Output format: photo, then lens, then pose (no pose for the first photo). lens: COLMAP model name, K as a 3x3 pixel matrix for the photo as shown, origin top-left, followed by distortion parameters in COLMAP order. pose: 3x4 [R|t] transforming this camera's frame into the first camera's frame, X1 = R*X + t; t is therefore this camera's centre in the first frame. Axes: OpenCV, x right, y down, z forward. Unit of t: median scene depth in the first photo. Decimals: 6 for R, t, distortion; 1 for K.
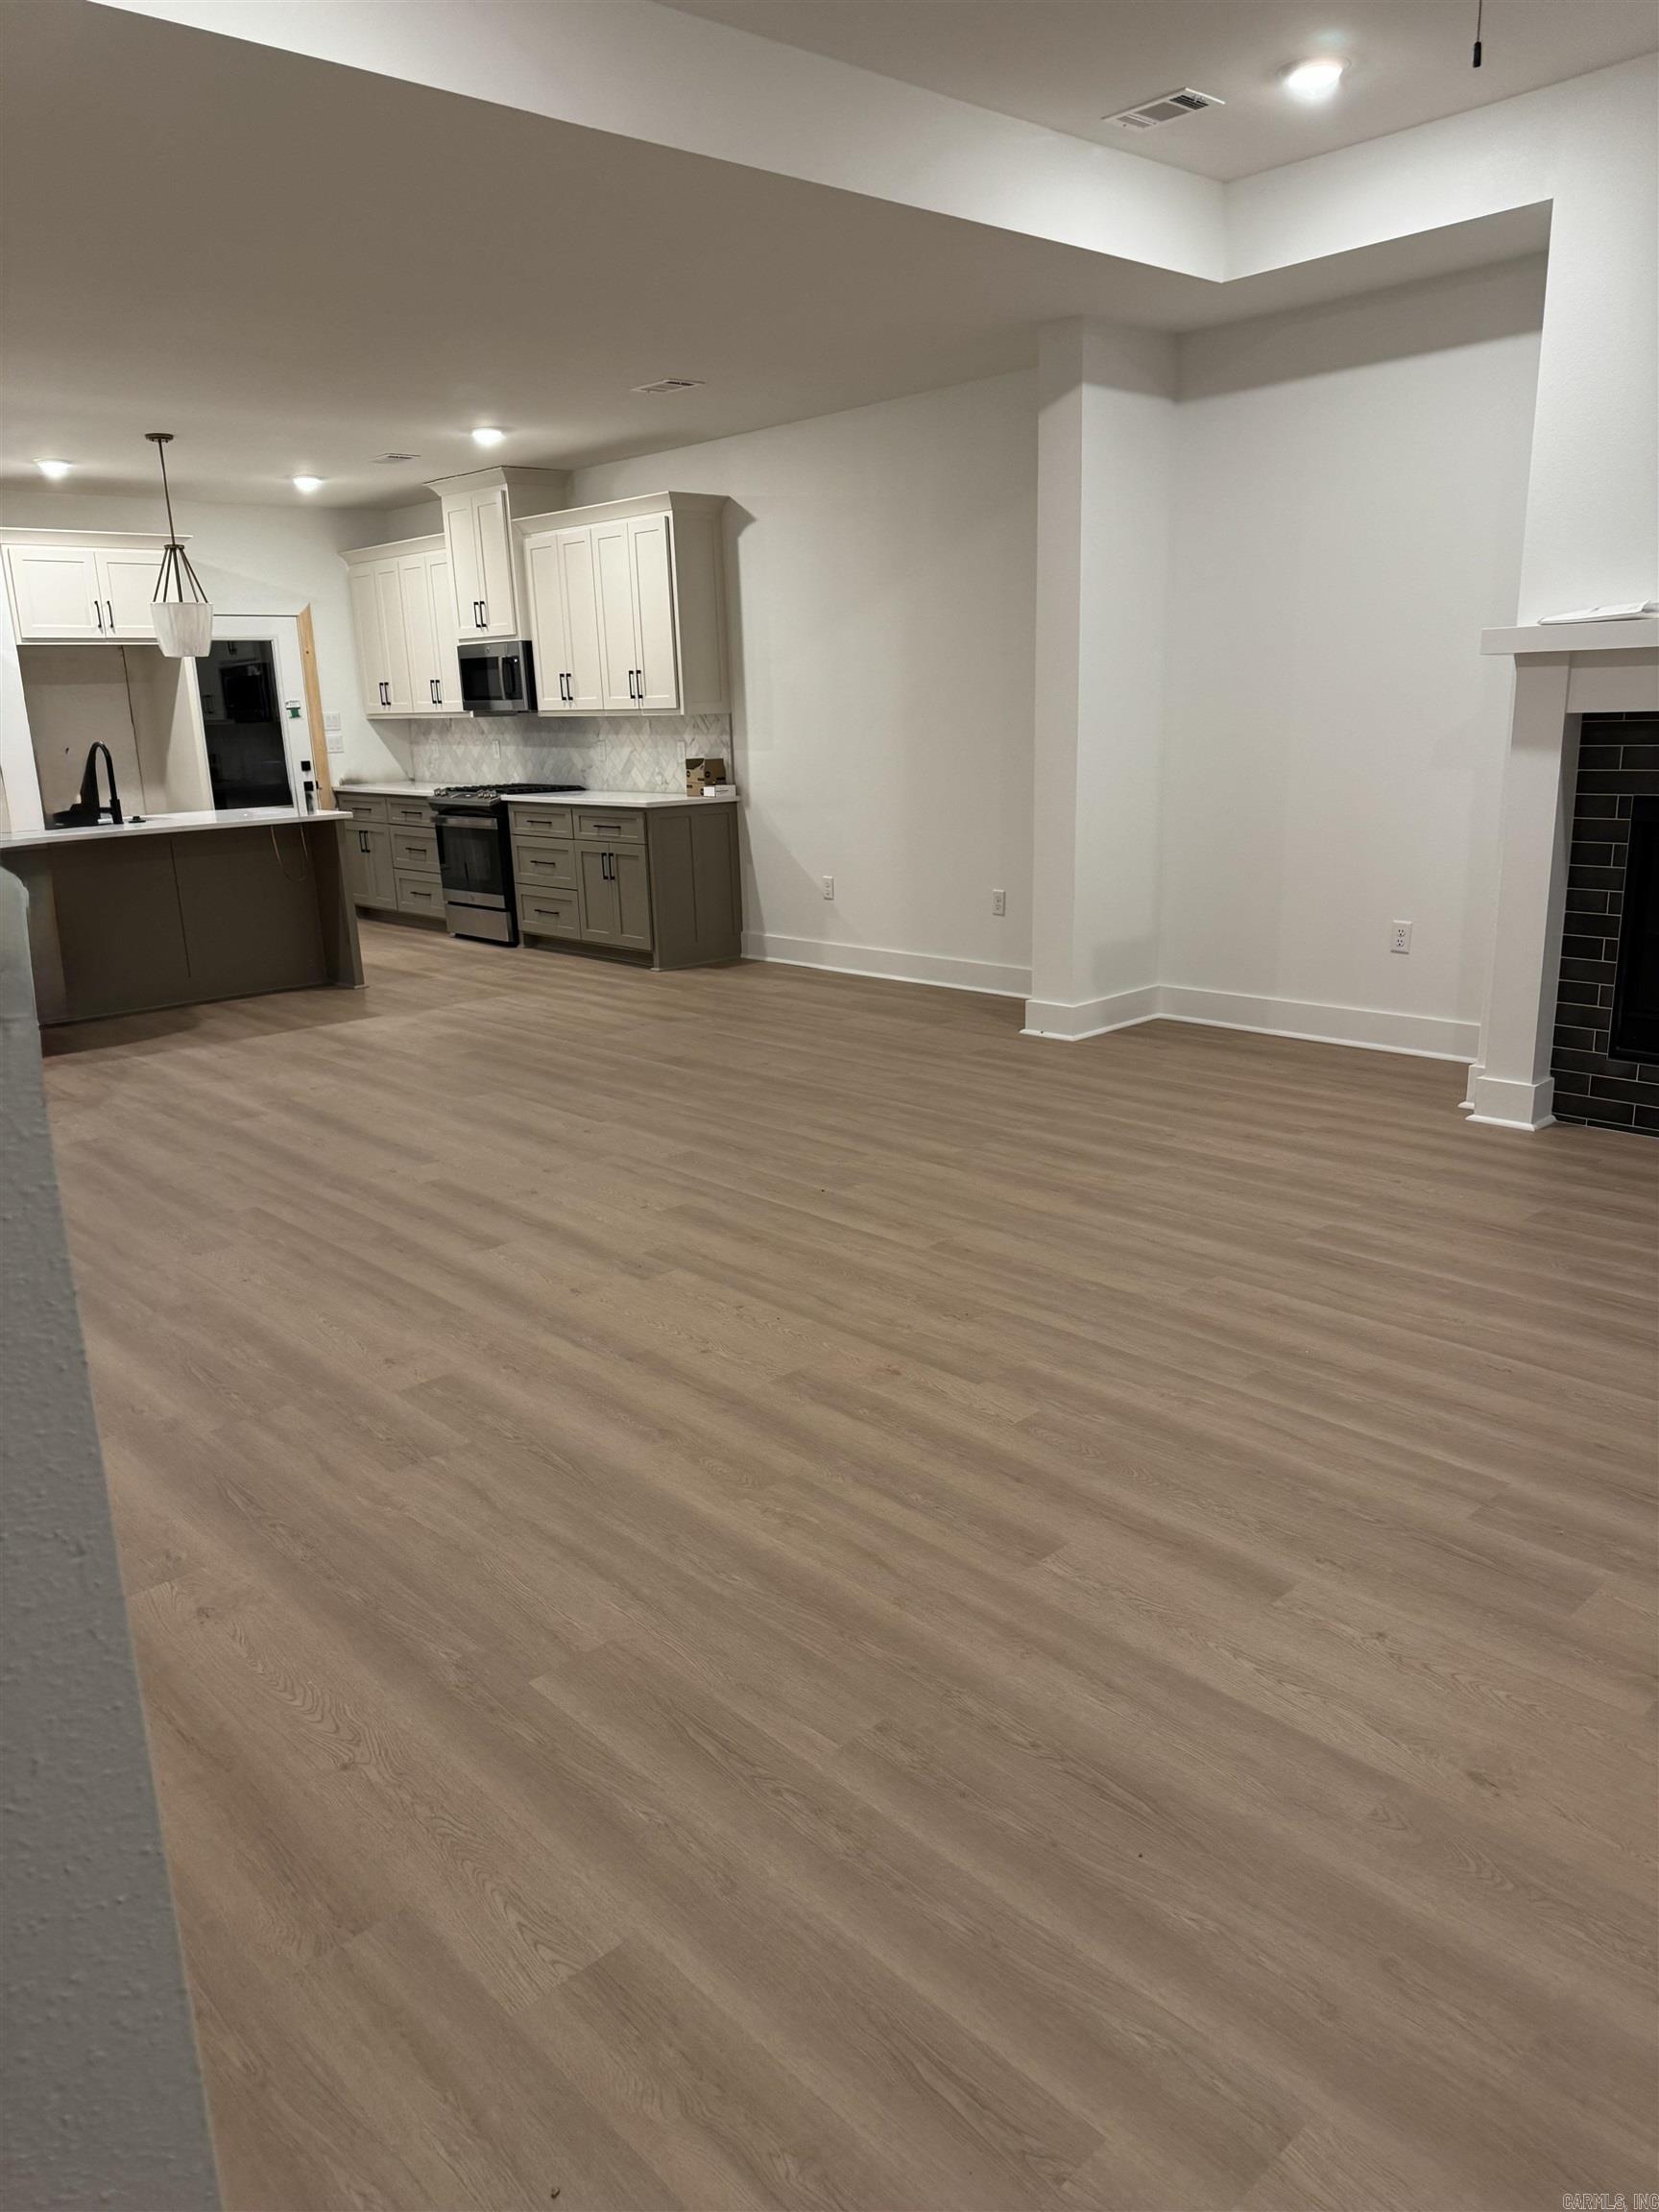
lens RADIAL K [[1553.5, 0, 829.5], [0, 1553.5, 1106.0], [0, 0, 1]] dist [0.141251, -0.238101]
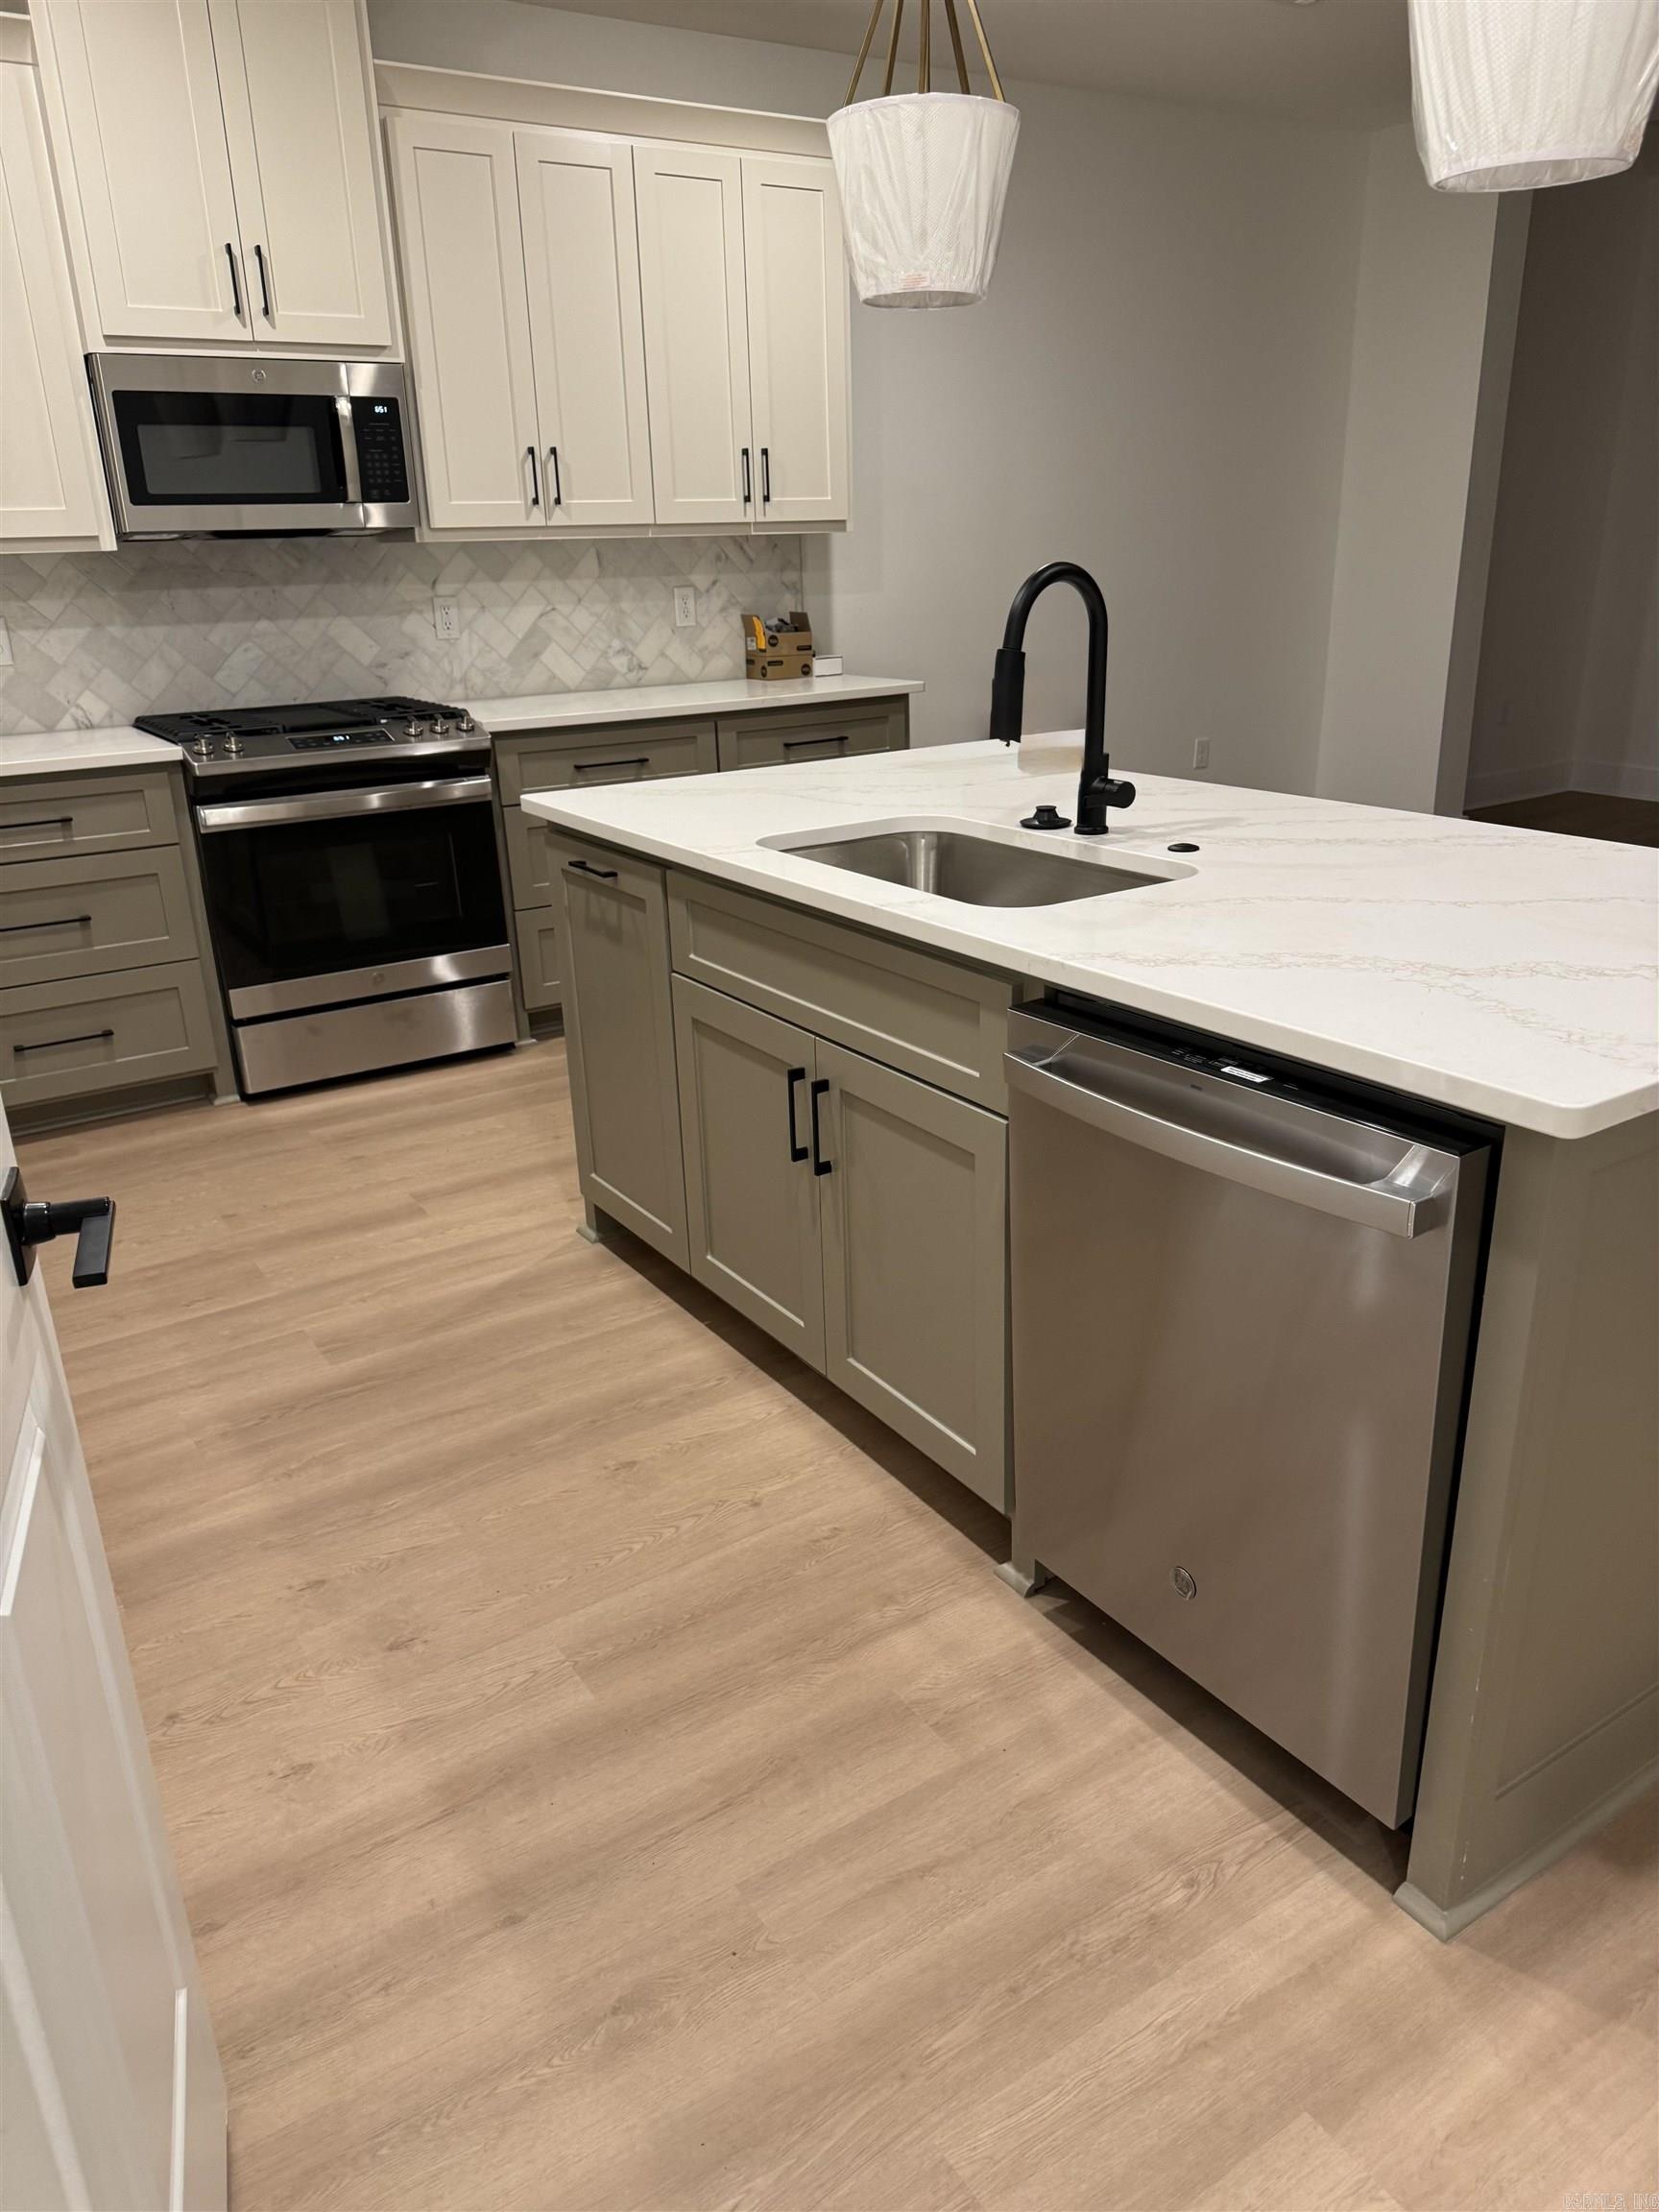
lens RADIAL K [[1580.2, 0, 829.2], [0, 1580.2, 1131.4], [0, 0, 1]] dist [0.084101, -0.147399]
pose [[0.153600, -0.320828, 0.934600, -0.641860], [0.272174, 0.922973, 0.272106, -0.182854], [-0.949910, 0.212578, 0.229089, 0.811960]]
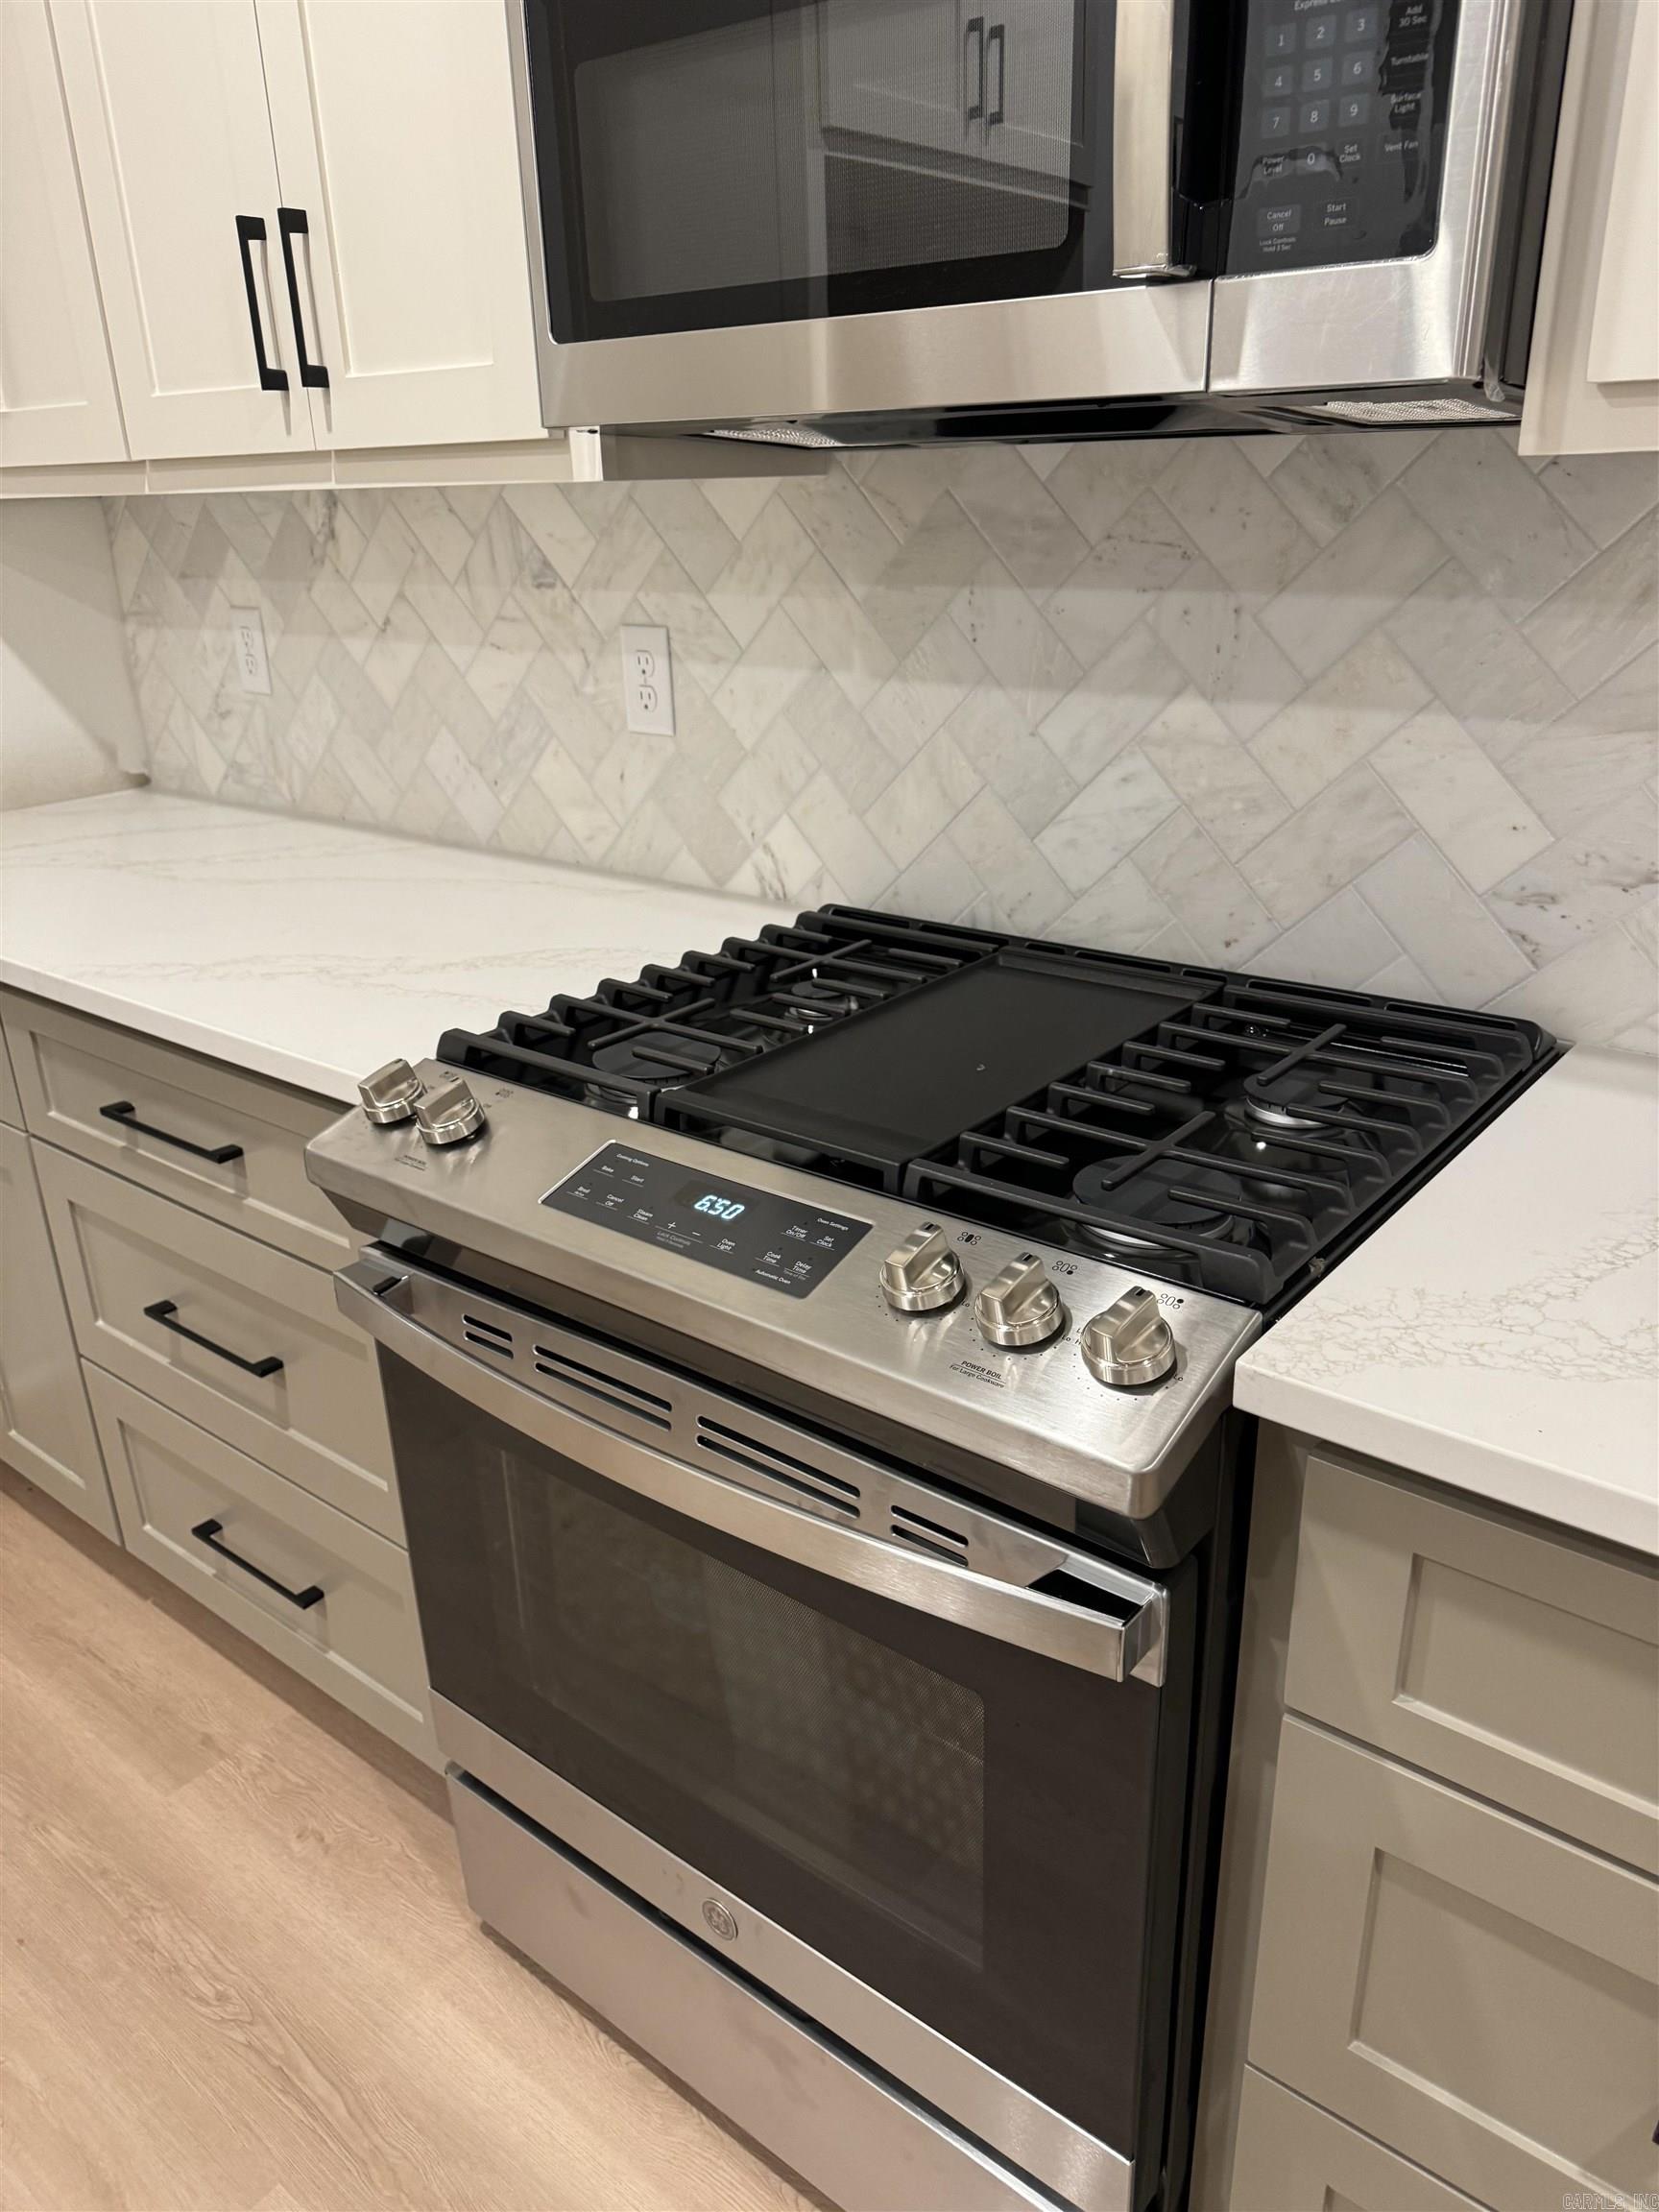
lens RADIAL K [[1580.2, 0, 829.2], [0, 1580.2, 1131.4], [0, 0, 1]] dist [0.084101, -0.147399]
pose [[0.989390, -0.048216, 0.137047, -0.239299], [0.030593, 0.991315, 0.127902, -0.218464], [-0.142024, -0.122352, 0.982272, 0.897315]]
